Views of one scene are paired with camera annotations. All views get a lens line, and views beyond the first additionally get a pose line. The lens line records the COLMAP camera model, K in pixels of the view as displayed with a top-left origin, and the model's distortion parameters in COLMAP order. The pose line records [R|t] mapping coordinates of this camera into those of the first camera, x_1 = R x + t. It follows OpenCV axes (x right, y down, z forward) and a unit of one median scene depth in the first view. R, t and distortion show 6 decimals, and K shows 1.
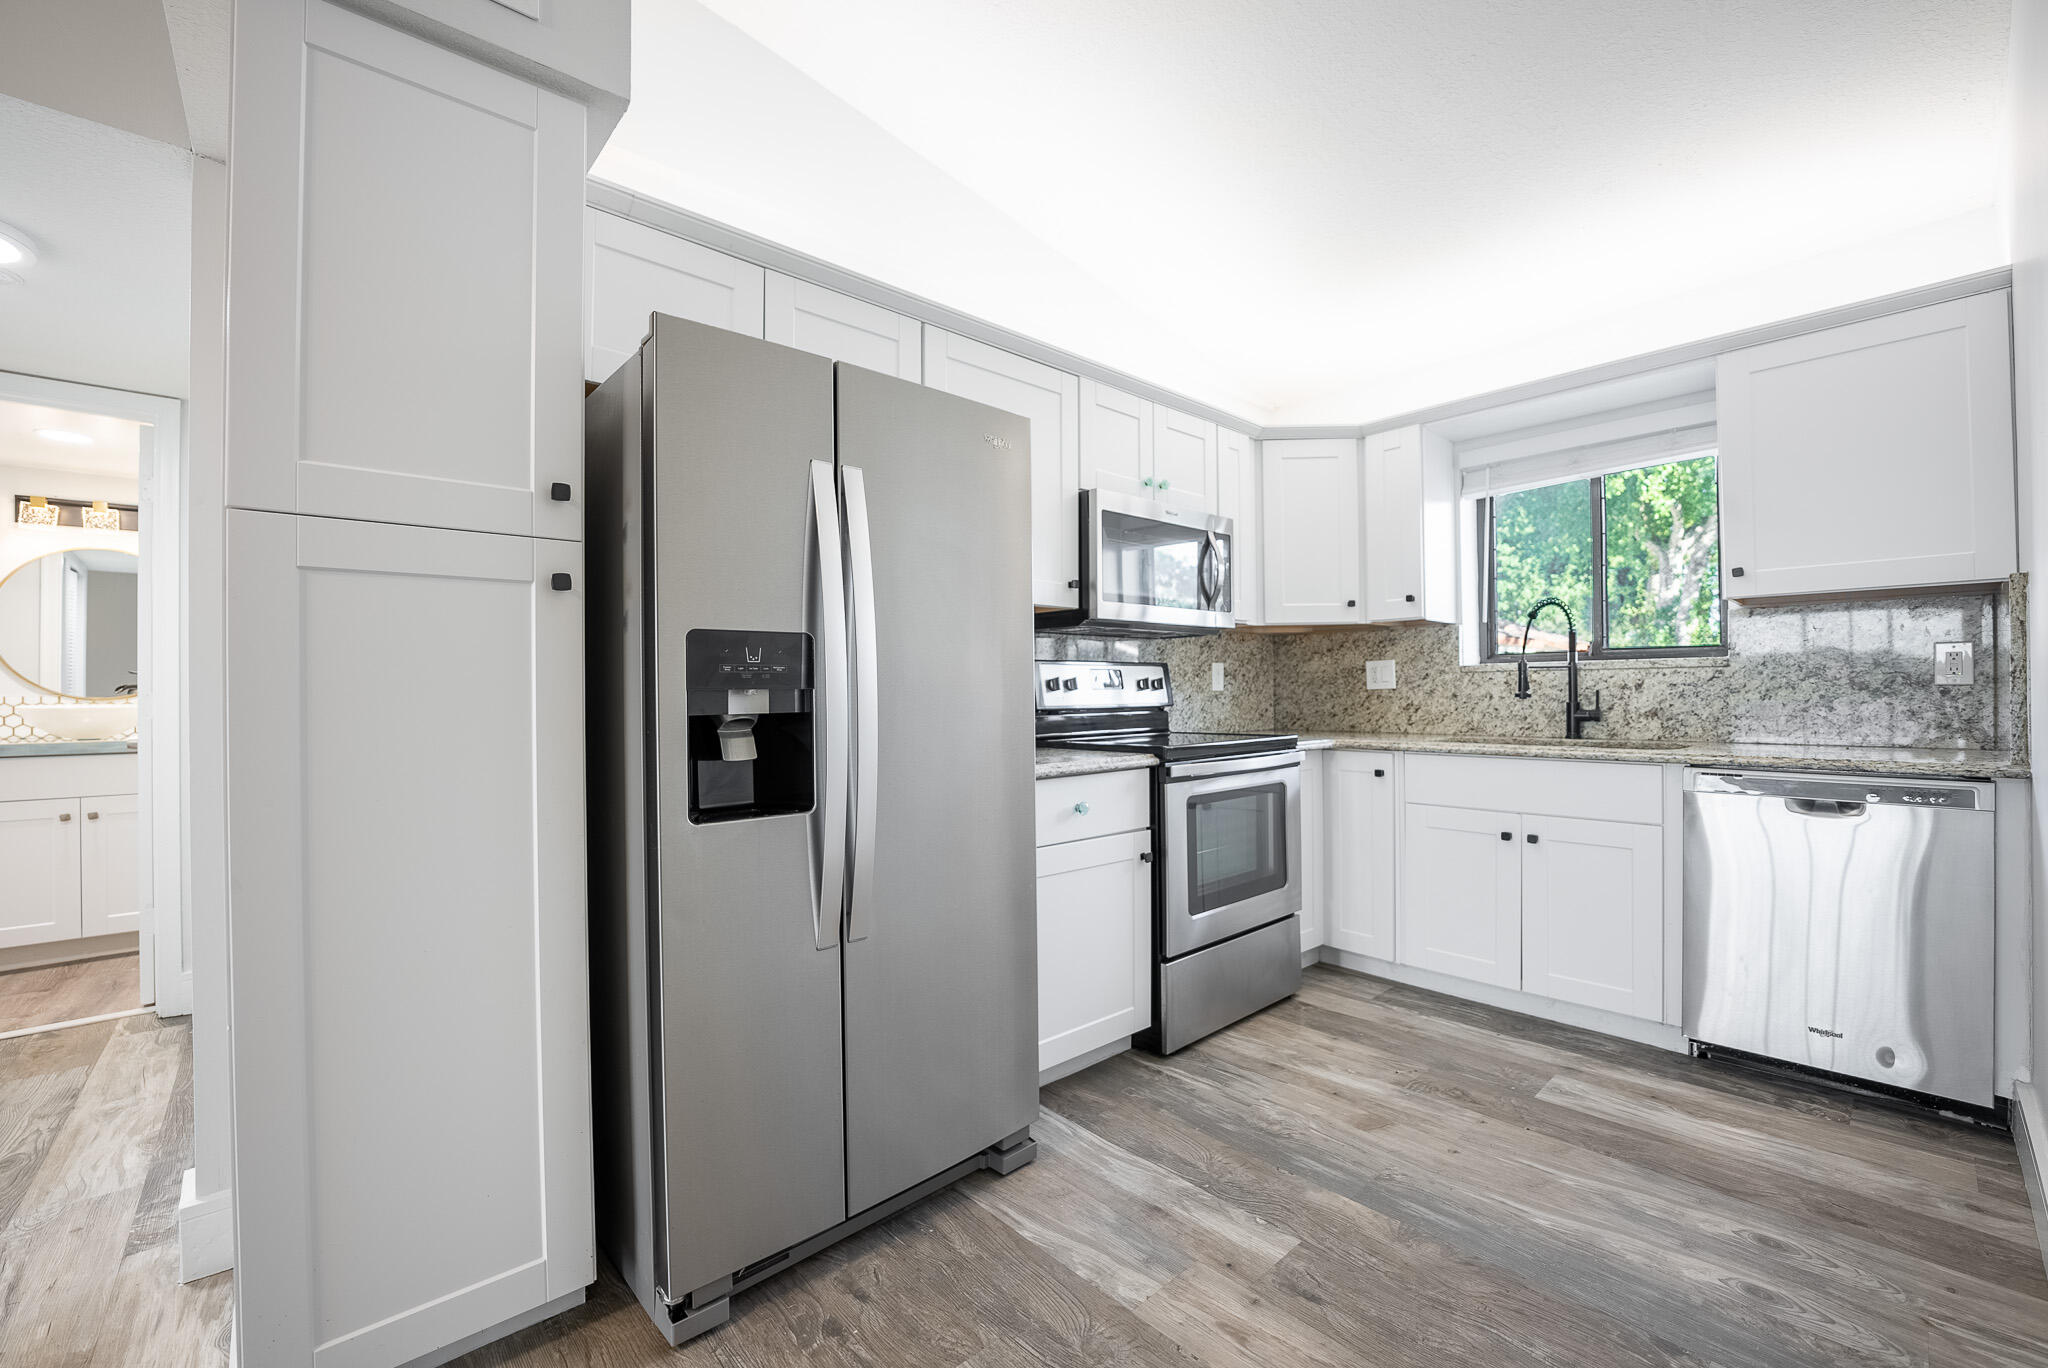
lens RADIAL K [[845.3, 0, 1032.0], [0, 845.3, 689.7], [0, 0, 1]] dist [-0.002935, -0.000142]
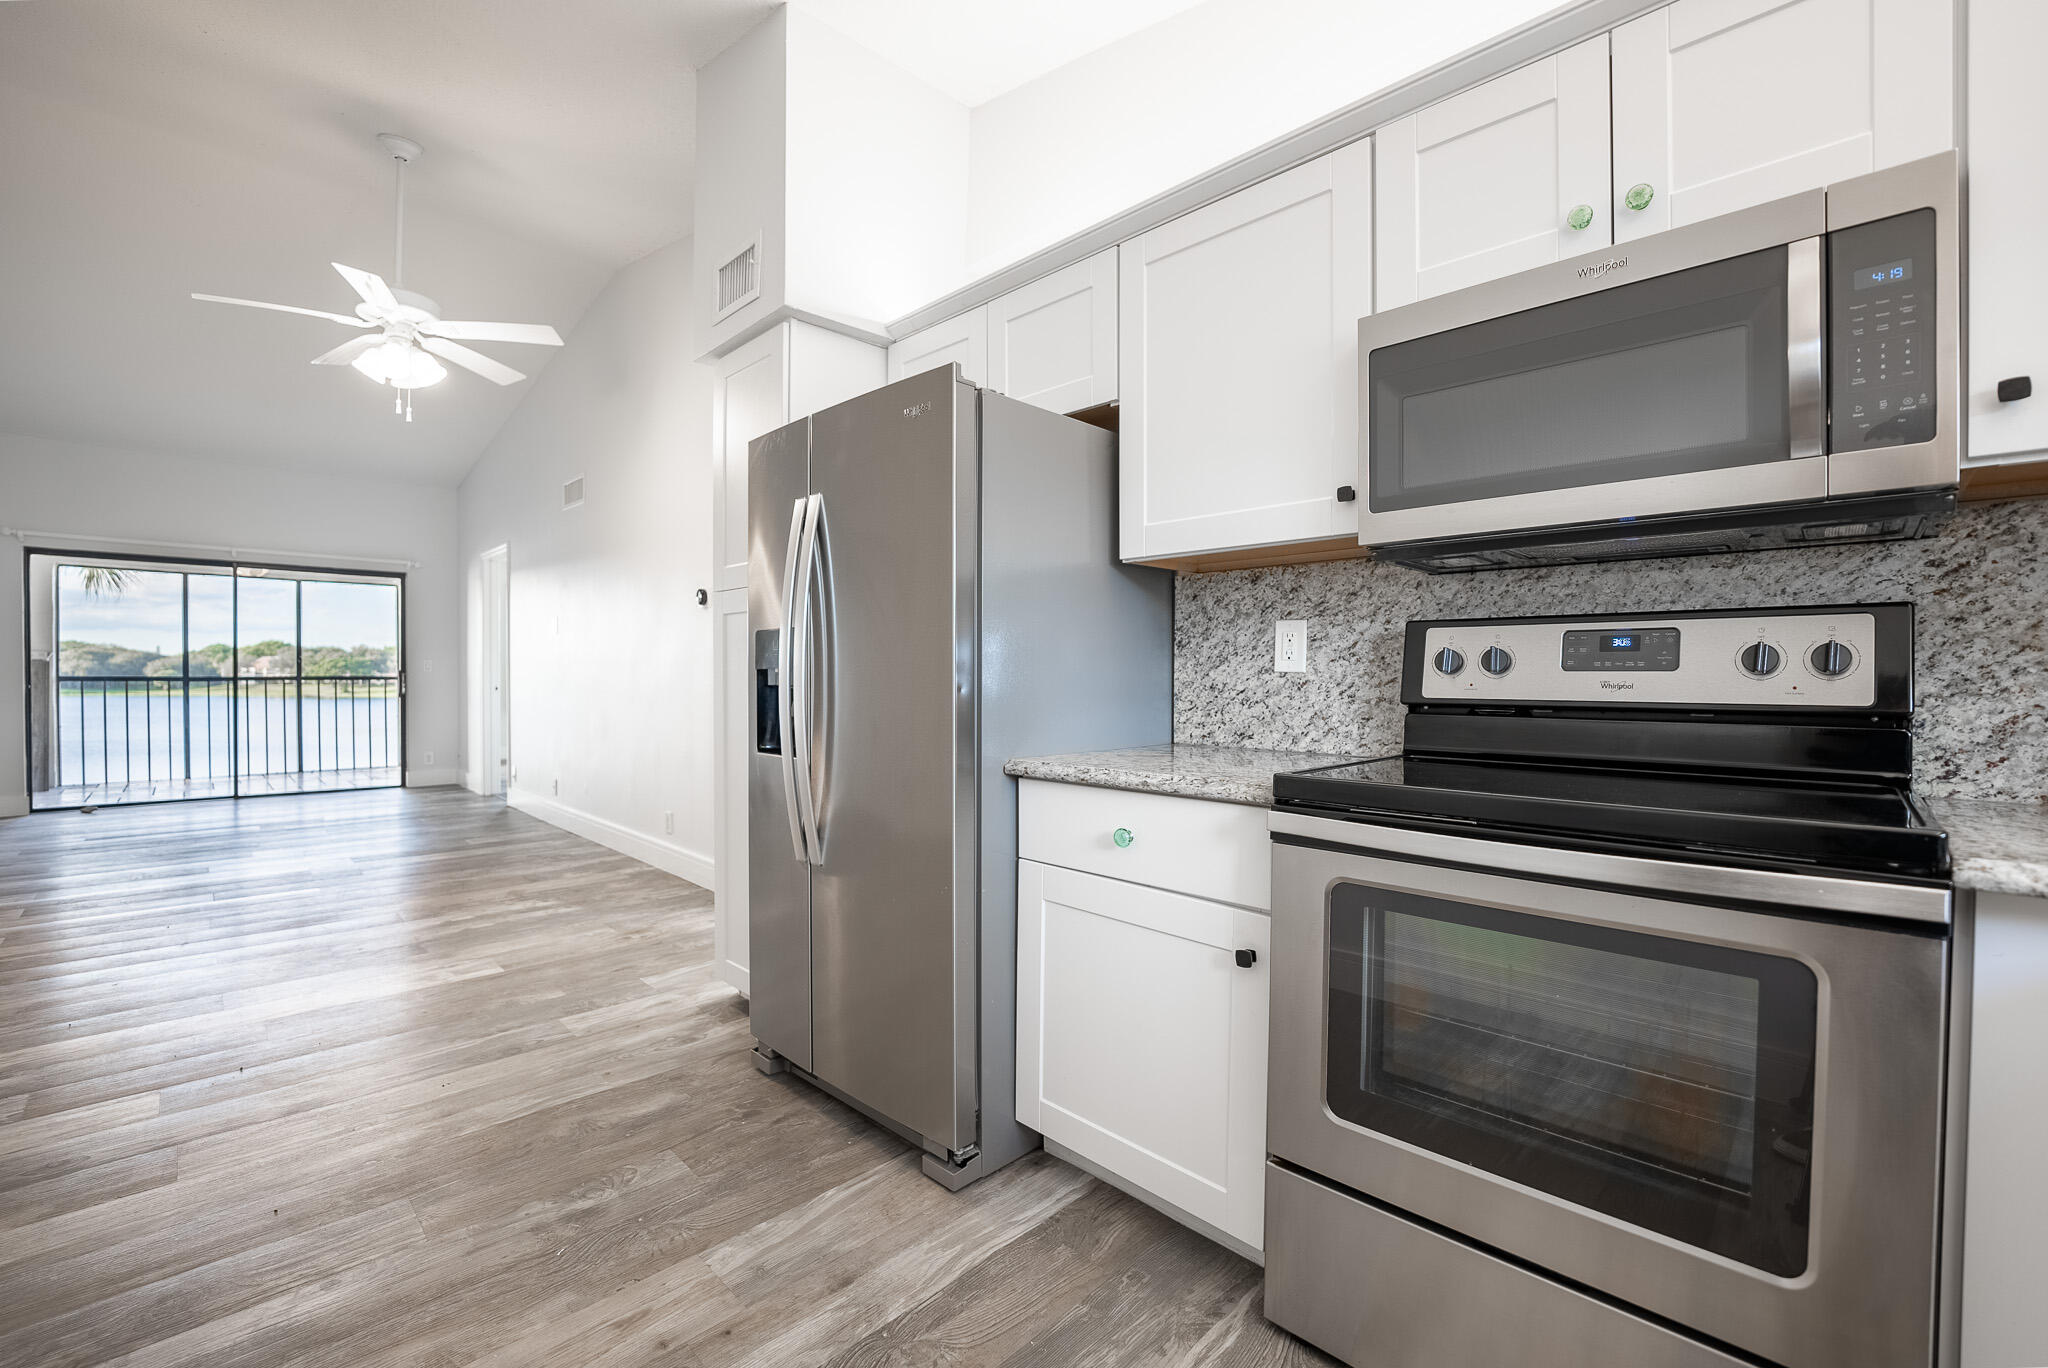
lens RADIAL K [[880.8, 0, 1031.6], [0, 880.8, 678.2], [0, 0, 1]] dist [-0.012110, 0.000151]
pose [[0.043040, 0.022432, -0.998822, 1.115705], [0.002555, 0.999742, 0.022563, -0.015810], [0.999070, -0.003523, 0.042971, 1.254286]]
